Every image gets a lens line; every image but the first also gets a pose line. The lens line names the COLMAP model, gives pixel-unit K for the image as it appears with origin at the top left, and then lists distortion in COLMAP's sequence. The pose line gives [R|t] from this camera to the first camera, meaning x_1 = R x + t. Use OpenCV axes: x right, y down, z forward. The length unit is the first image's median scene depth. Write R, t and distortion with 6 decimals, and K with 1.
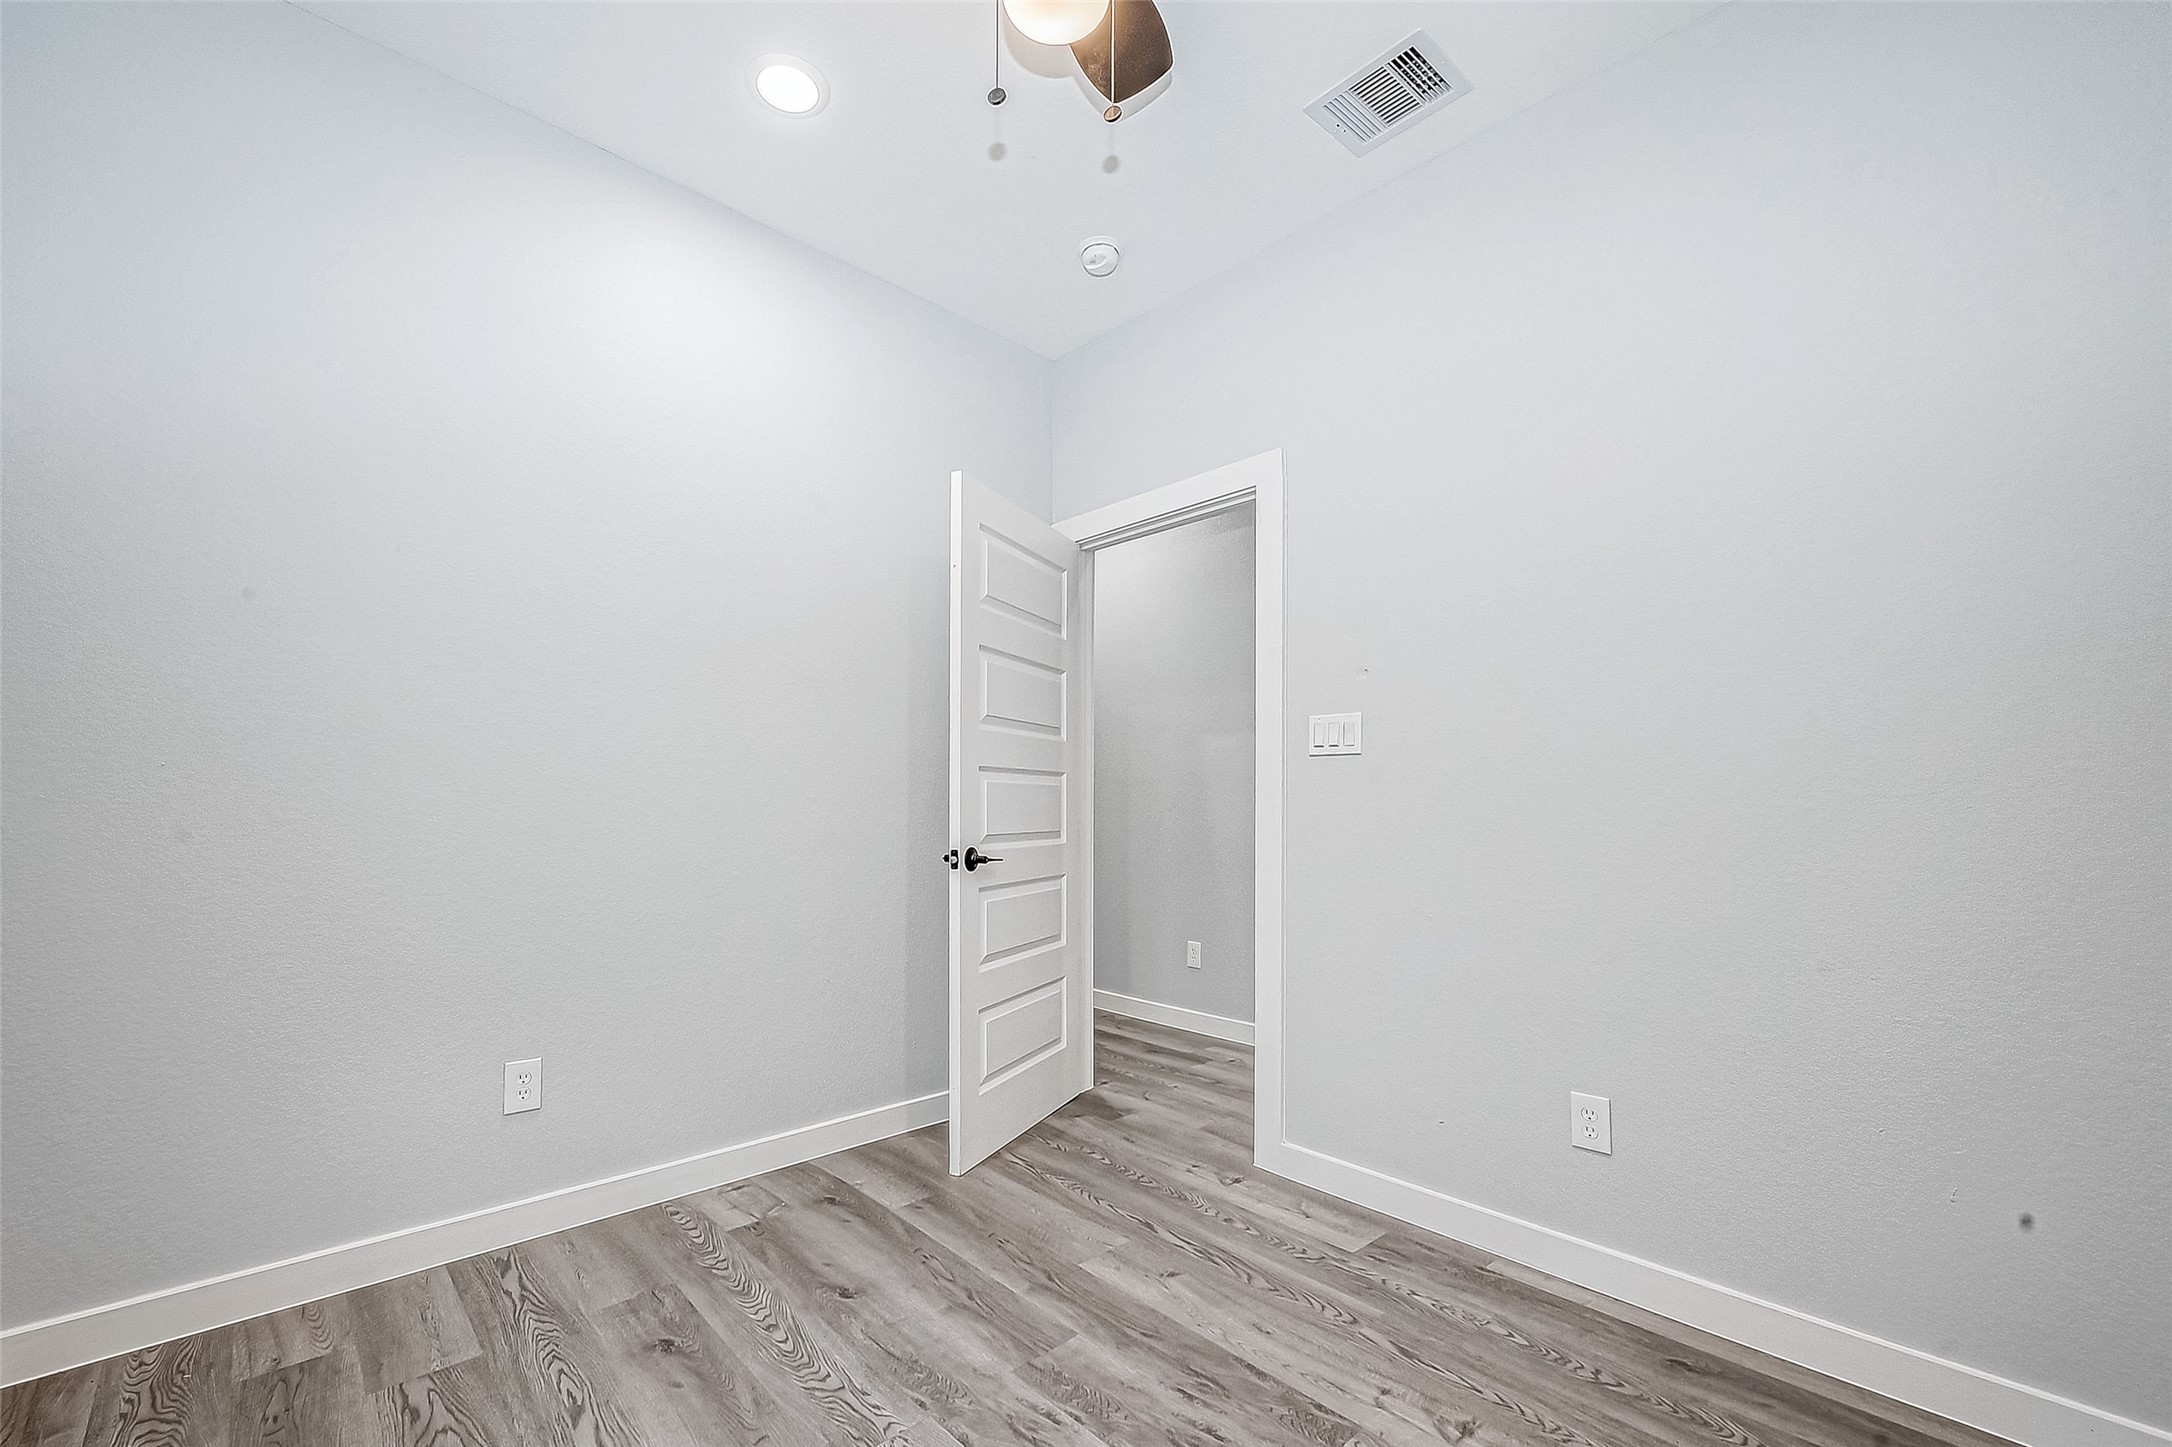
lens RADIAL K [[883.1, 0, 1057.5], [0, 883.1, 813.3], [0, 0, 1]] dist [-0.000543, -0.000294]
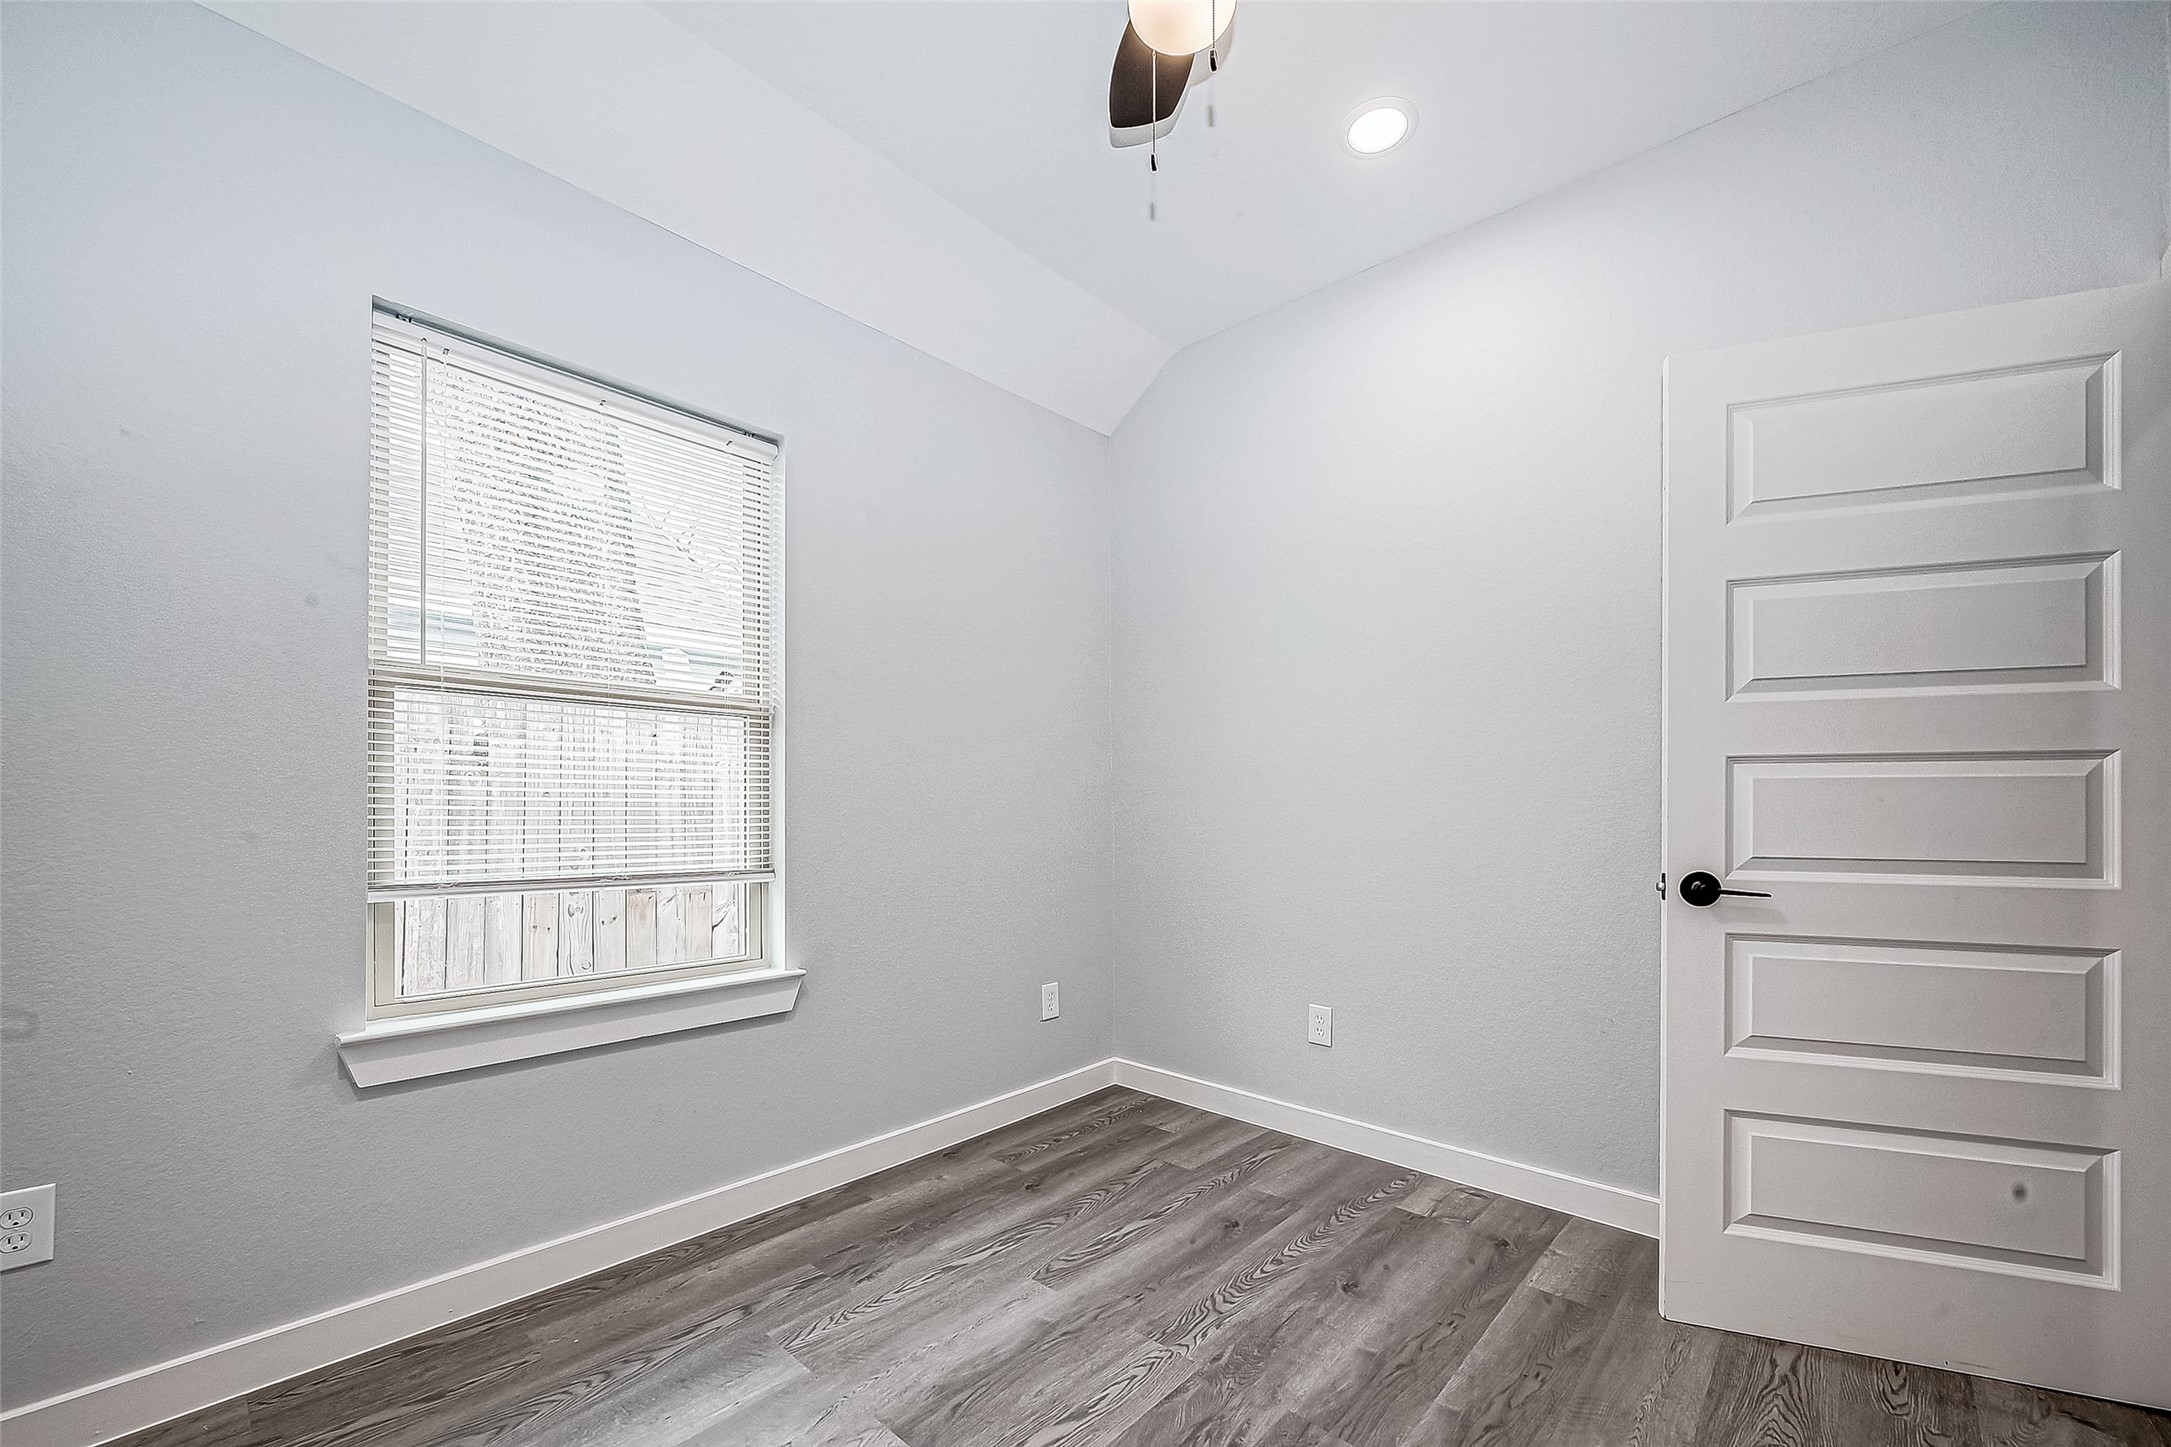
lens RADIAL K [[869.0, 0, 1111.6], [0, 869.0, 824.8], [0, 0, 1]] dist [-0.001631, -0.000215]
pose [[0.107013, 0.010599, -0.994201, 0.598513], [-0.014307, 0.999856, 0.009119, 0.001104], [0.994155, 0.013248, 0.107149, 0.501625]]
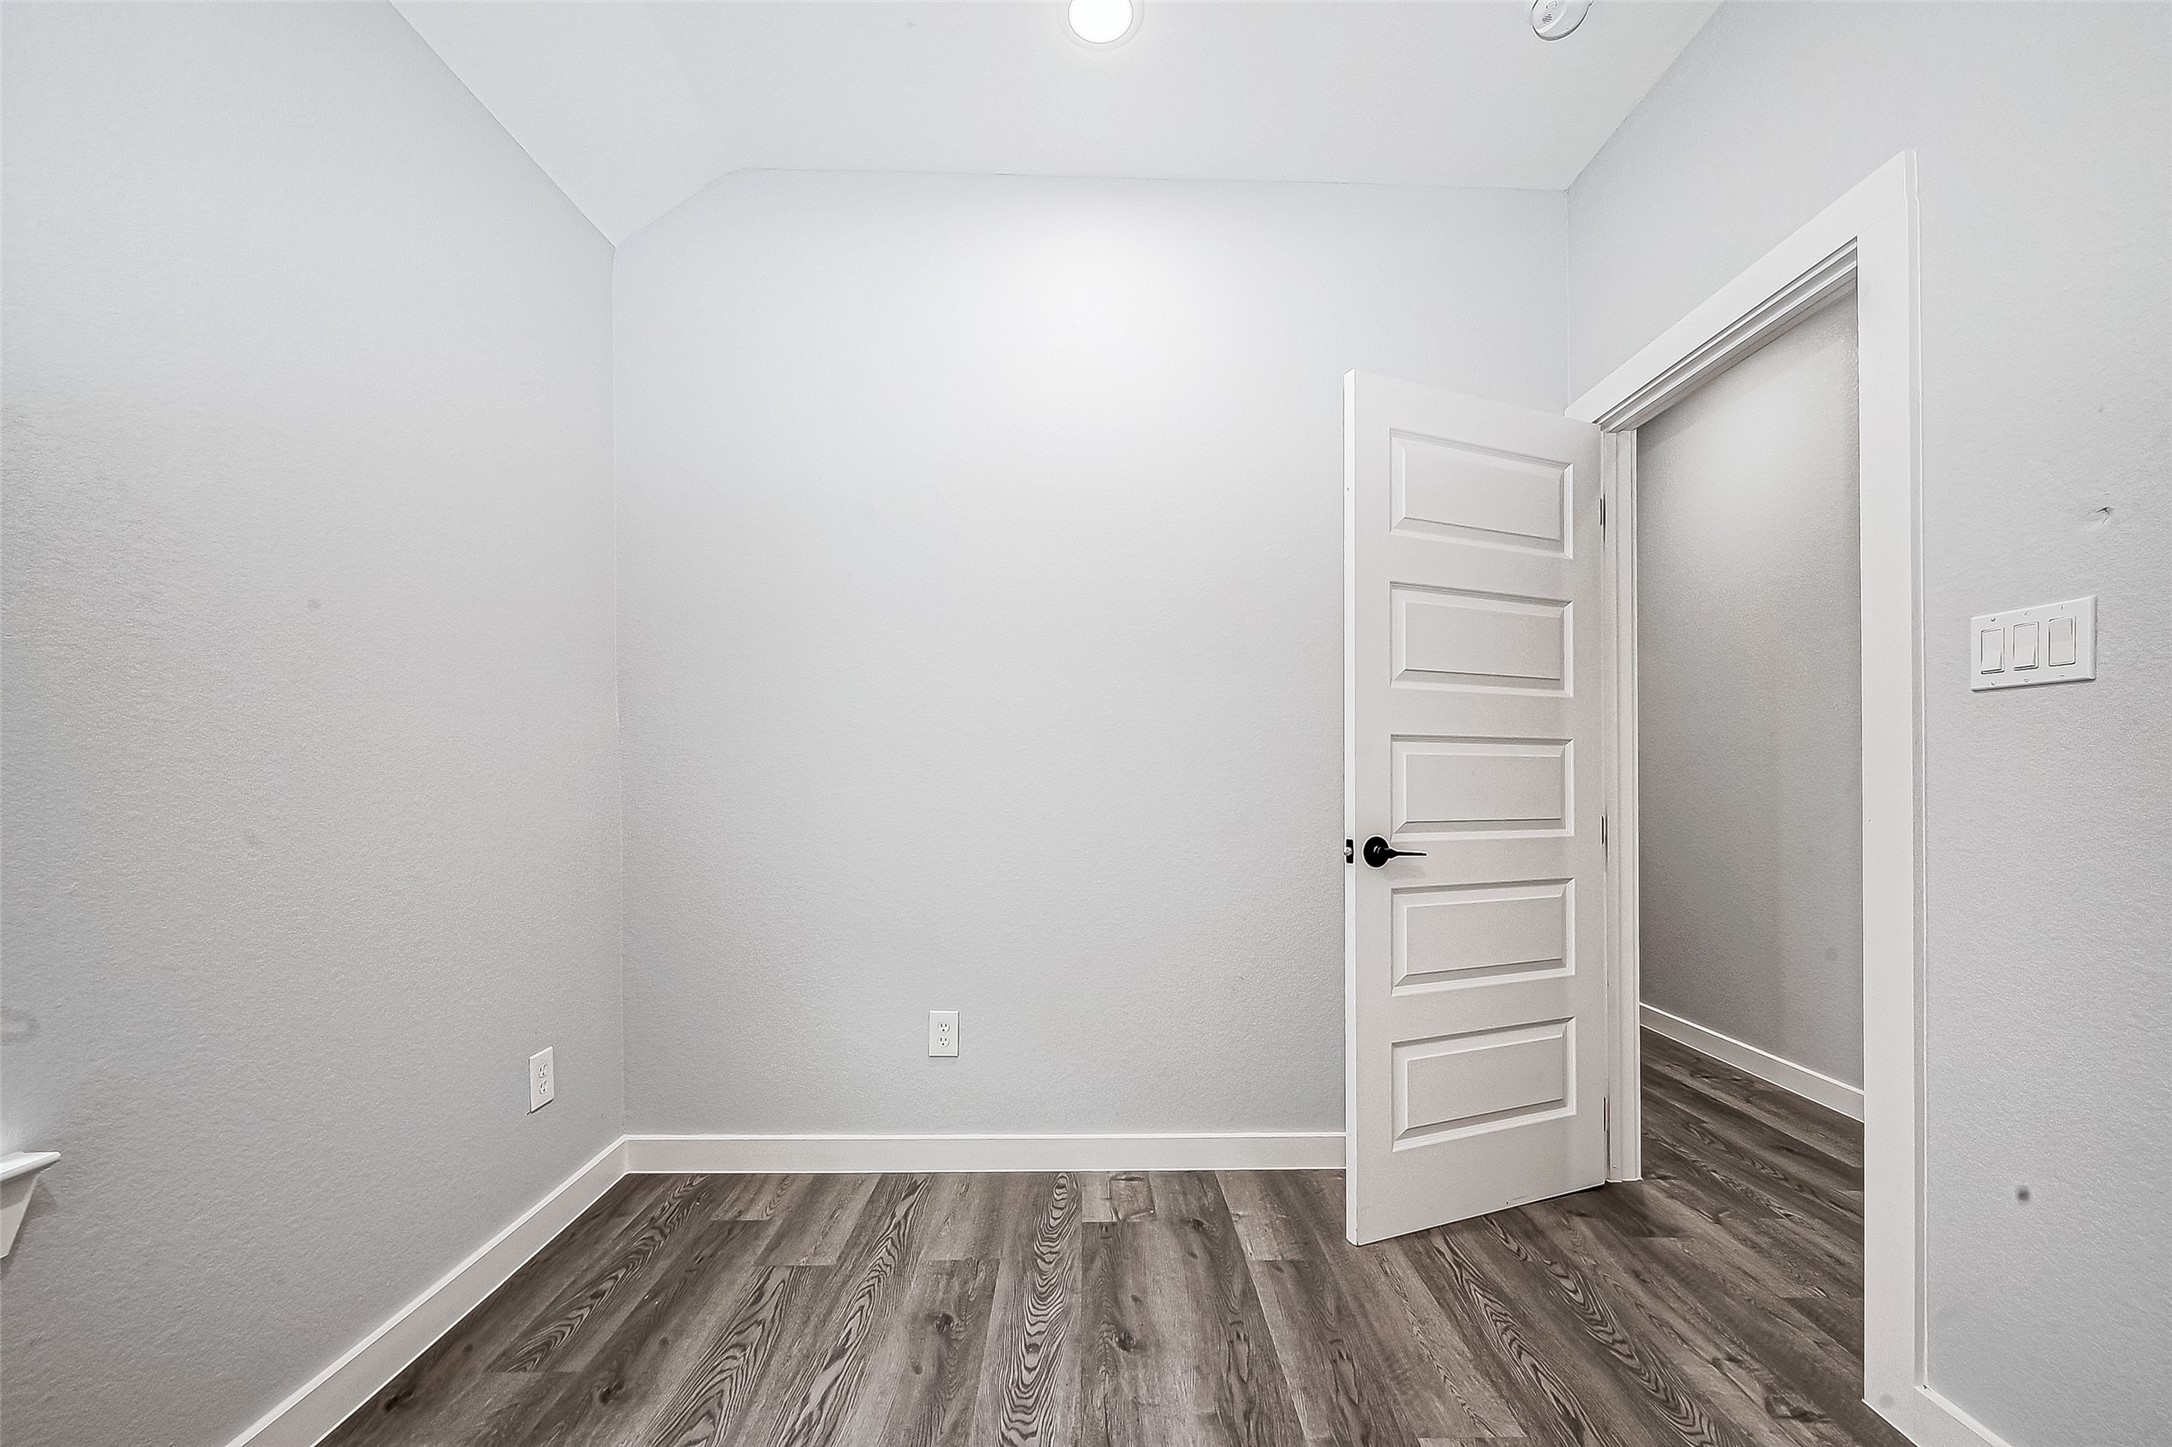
lens RADIAL K [[859.8, 0, 1107.0], [0, 859.8, 785.9], [0, 0, 1]] dist [-0.001745, -0.000359]
pose [[0.754674, -0.001616, -0.656098, 0.250908], [-0.004139, 0.999965, -0.007224, -0.000887], [0.656086, 0.008167, 0.754642, 0.280597]]
